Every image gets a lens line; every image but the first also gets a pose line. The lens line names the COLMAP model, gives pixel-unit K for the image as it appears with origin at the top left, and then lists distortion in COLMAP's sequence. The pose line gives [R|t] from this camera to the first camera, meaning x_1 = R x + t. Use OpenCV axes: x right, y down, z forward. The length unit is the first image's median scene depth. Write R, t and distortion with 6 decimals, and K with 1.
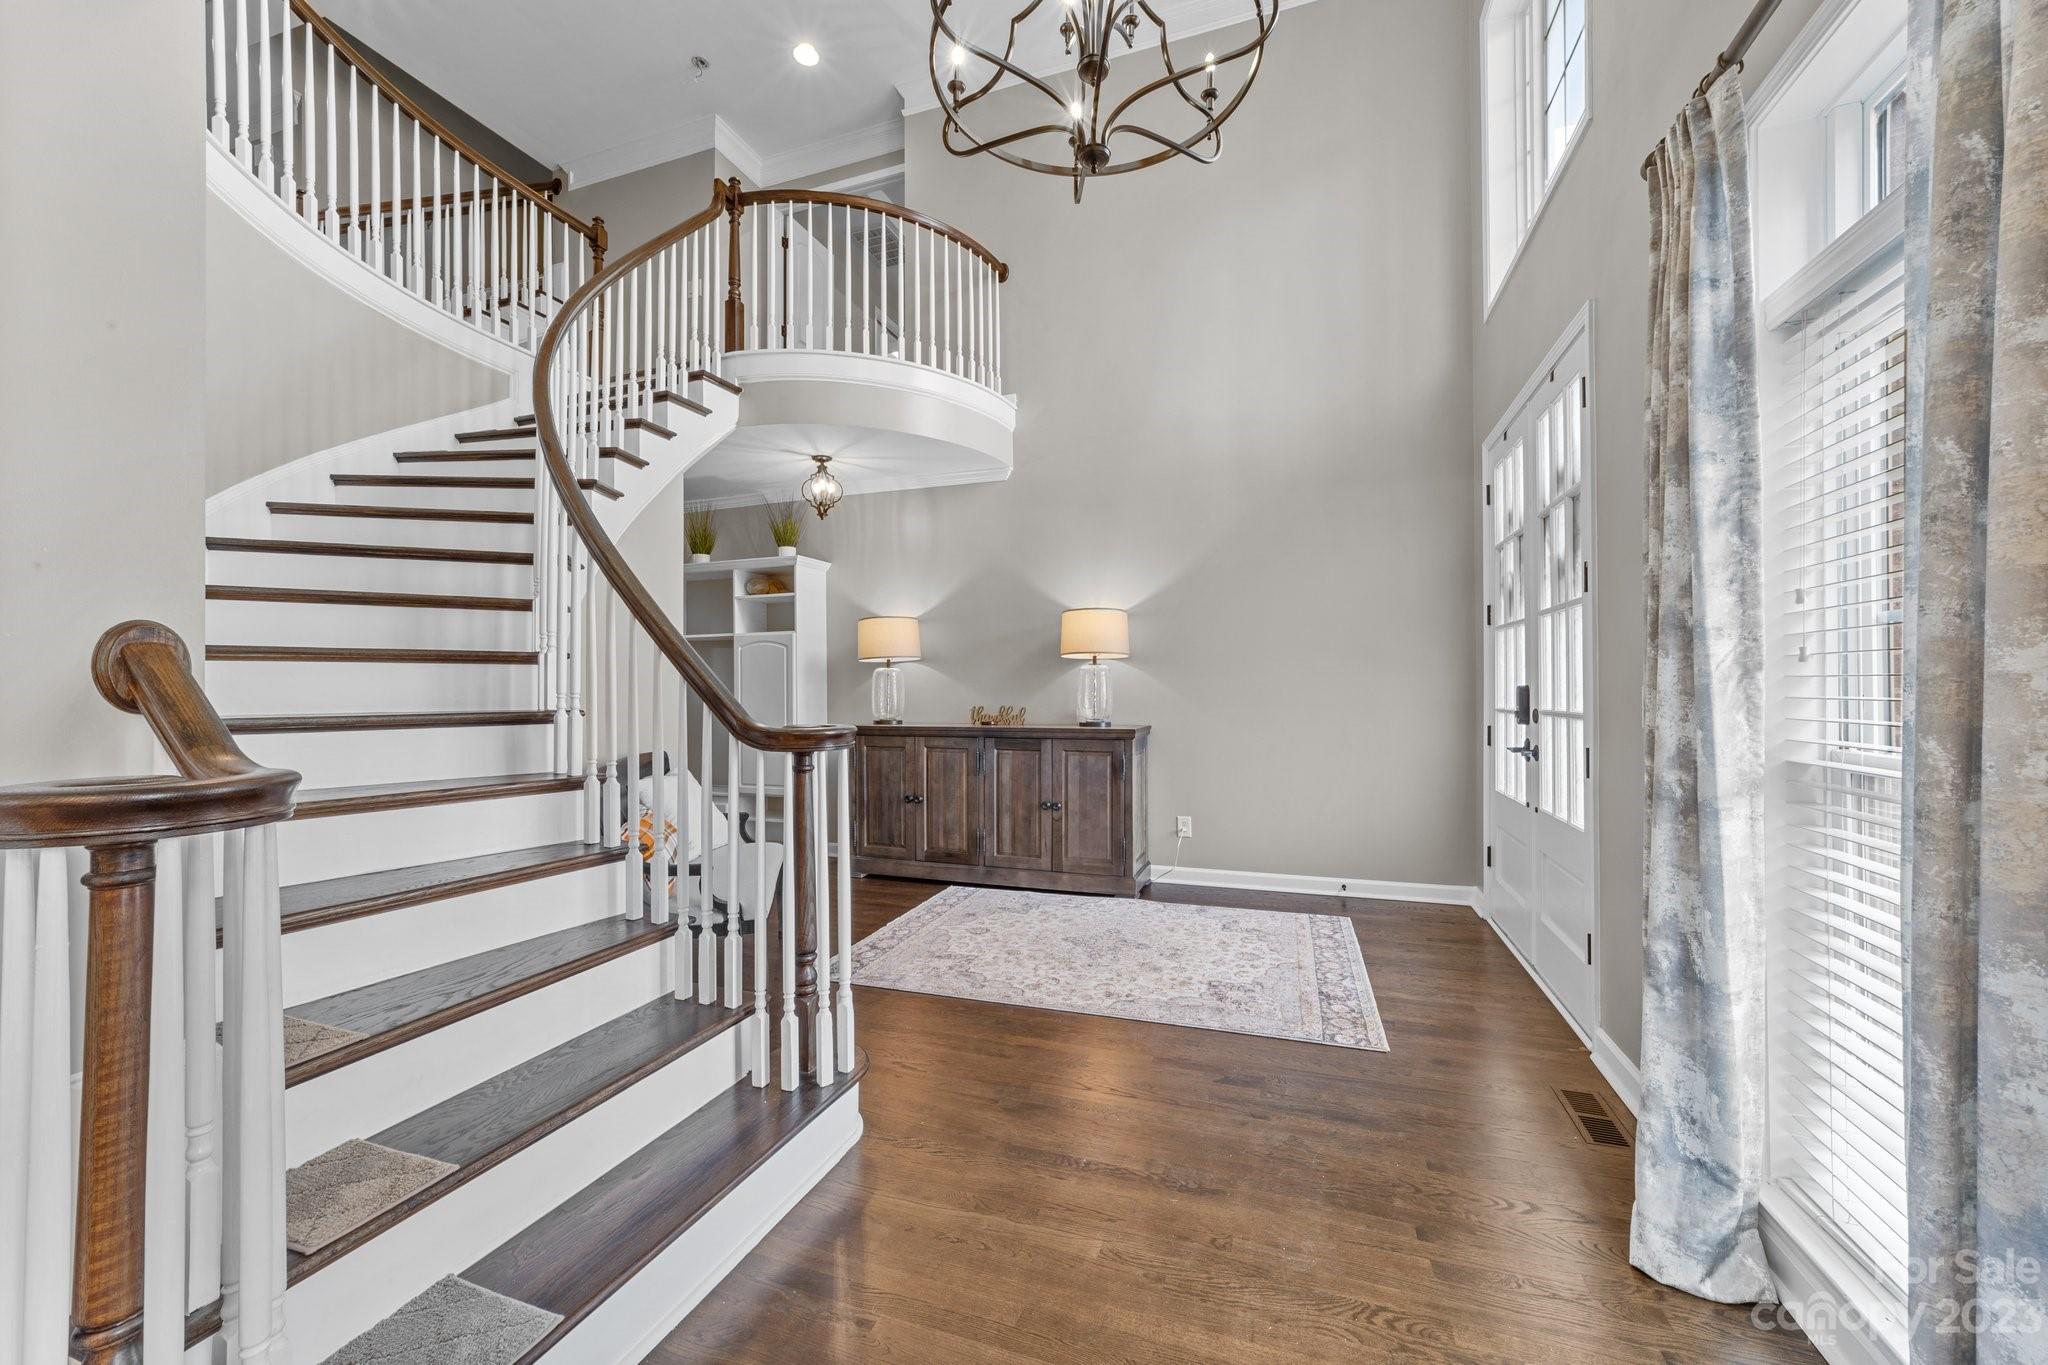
lens RADIAL K [[788.5, 0, 1031.2], [0, 788.5, 681.2], [0, 0, 1]] dist [-0.012753, 0.005662]
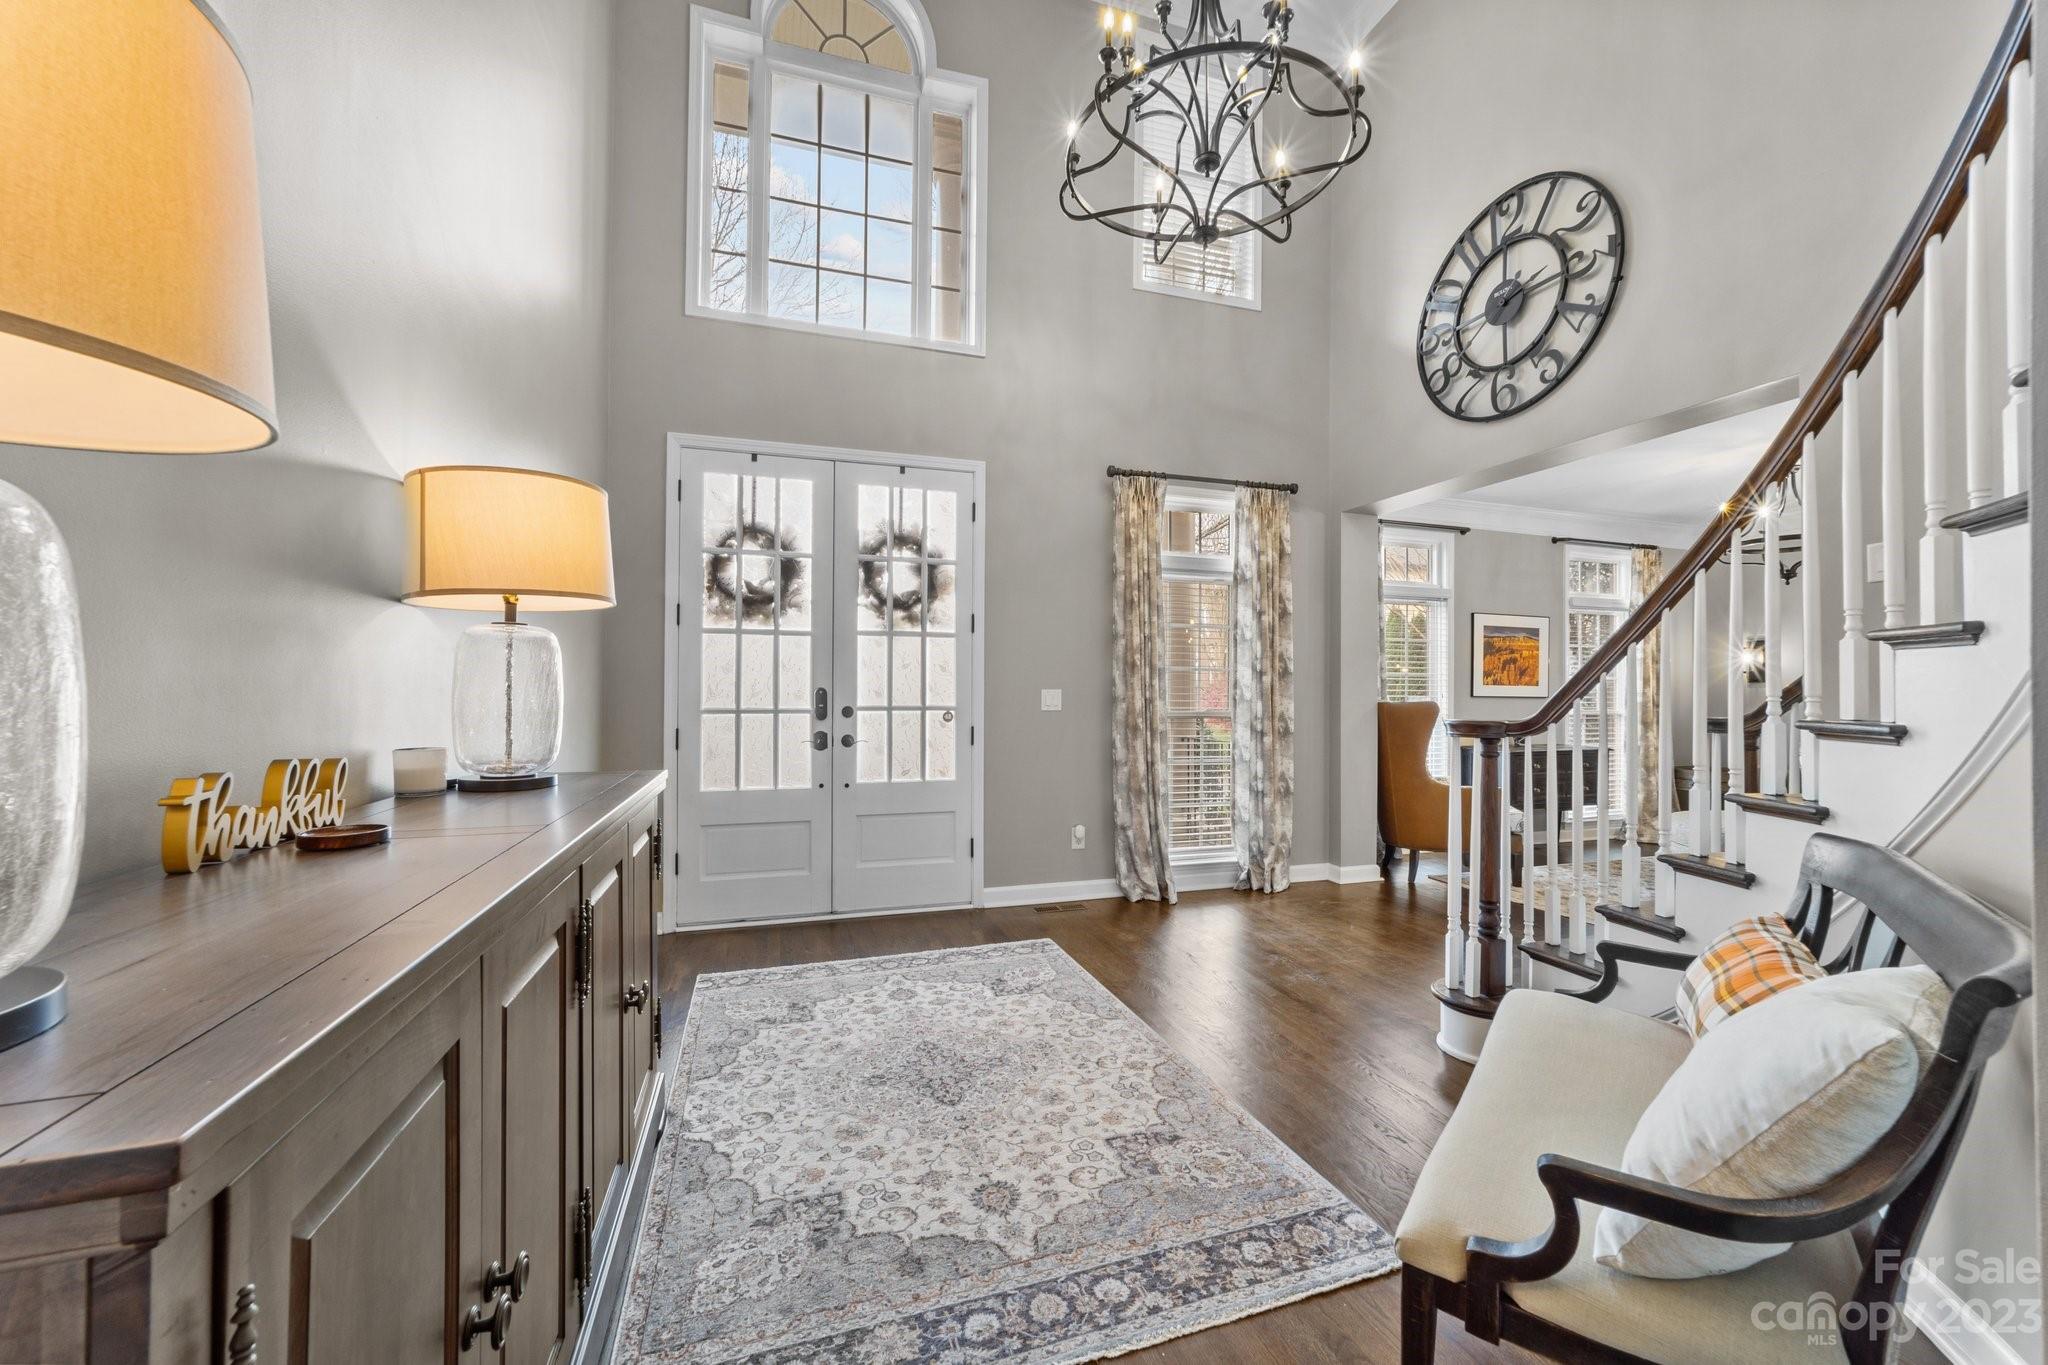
lens RADIAL K [[788.5, 0, 1025.2], [0, 788.5, 683.0], [0, 0, 1]] dist [-0.012753, 0.005662]
pose [[-0.603420, 0.005631, 0.797404, -0.450224], [-0.011062, 0.999820, -0.015432, 0.011864], [-0.797347, -0.018132, -0.603248, 1.254043]]
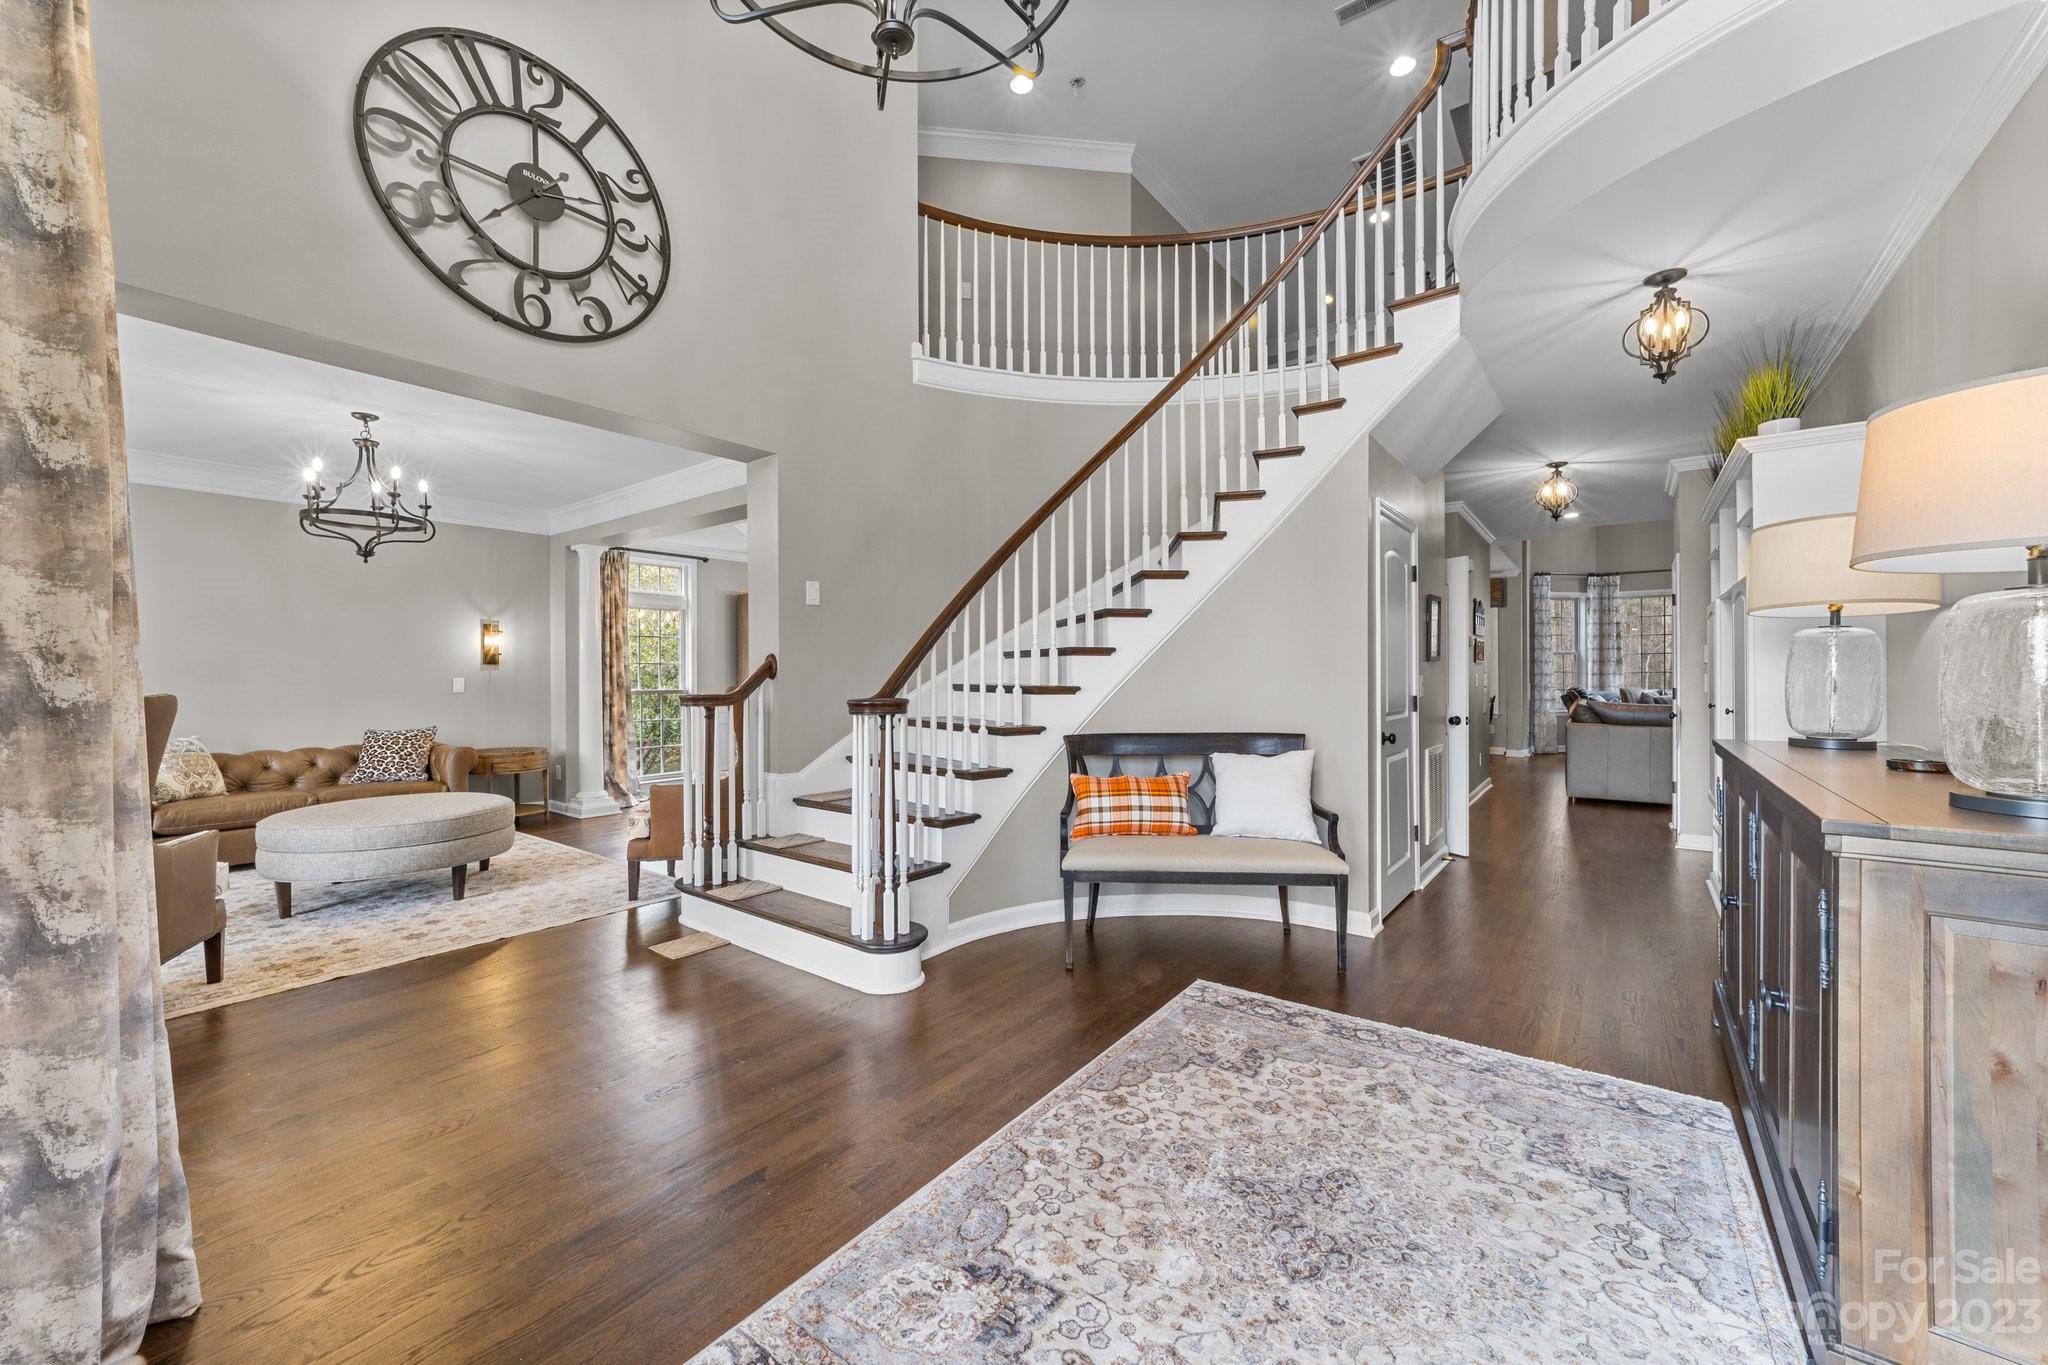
lens RADIAL K [[788.5, 0, 1027.8], [0, 788.5, 677.3], [0, 0, 1]] dist [-0.012753, 0.005662]
pose [[-0.306867, 0.012285, -0.951673, 0.547803], [0.013971, 0.999867, 0.008402, 0.002759], [0.951650, -0.010718, -0.306998, 0.910387]]
